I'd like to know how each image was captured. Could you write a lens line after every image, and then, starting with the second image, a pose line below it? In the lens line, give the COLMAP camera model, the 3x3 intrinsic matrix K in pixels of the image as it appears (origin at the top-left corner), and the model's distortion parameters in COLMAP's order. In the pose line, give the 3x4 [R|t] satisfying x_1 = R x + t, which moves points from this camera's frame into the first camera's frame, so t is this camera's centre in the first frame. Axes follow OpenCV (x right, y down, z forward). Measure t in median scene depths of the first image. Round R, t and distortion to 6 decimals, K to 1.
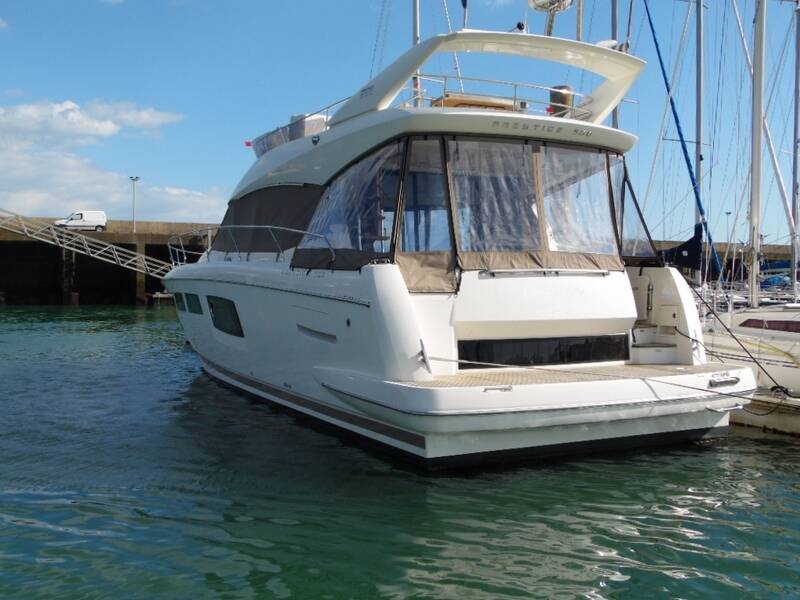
lens RADIAL K [[849.7, 0, 401.4], [0, 849.7, 298.8], [0, 0, 1]] dist [0.018379, 0.000000]
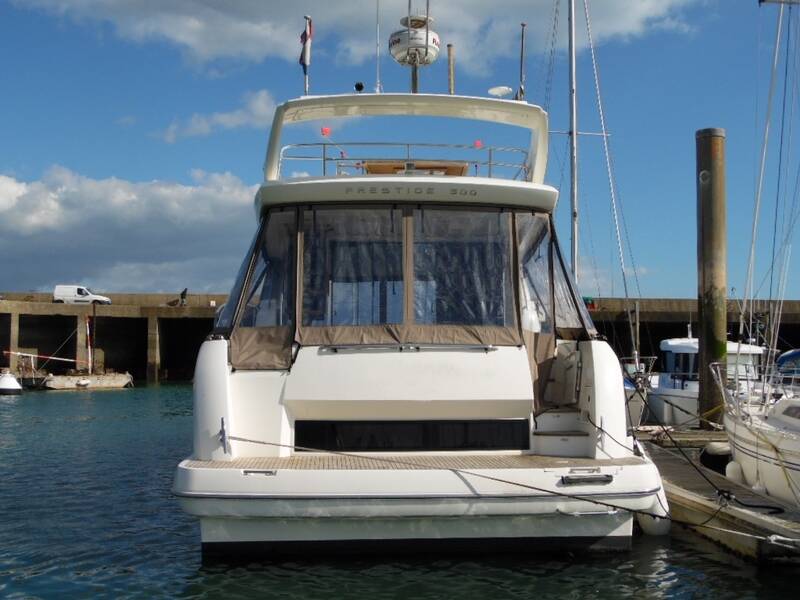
lens RADIAL K [[931.0, 0, 399.4], [0, 931.0, 301.7], [0, 0, 1]] dist [0.023496, 0.000000]
pose [[0.921795, -0.023550, -0.386962, 0.548550], [-0.008073, 0.996771, -0.079892, -0.000640], [0.387593, 0.076768, 0.918628, 0.083017]]
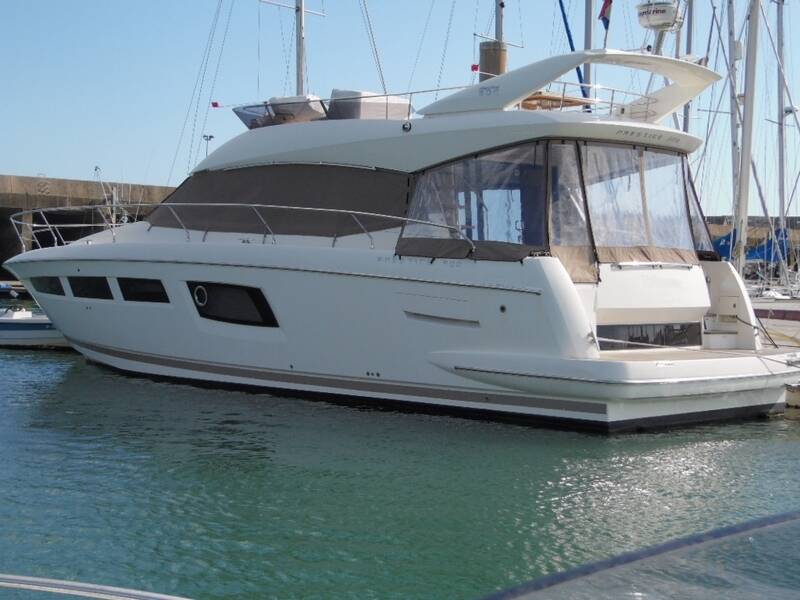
lens RADIAL K [[1393.0, 0, 398.8], [0, 1393.0, 299.9], [0, 0, 1]] dist [0.160758, 0.000000]
pose [[0.944758, 0.009310, 0.327636, -0.750558], [-0.012136, 0.999905, 0.006583, 0.006123], [-0.327543, -0.010195, 0.944781, -0.635165]]
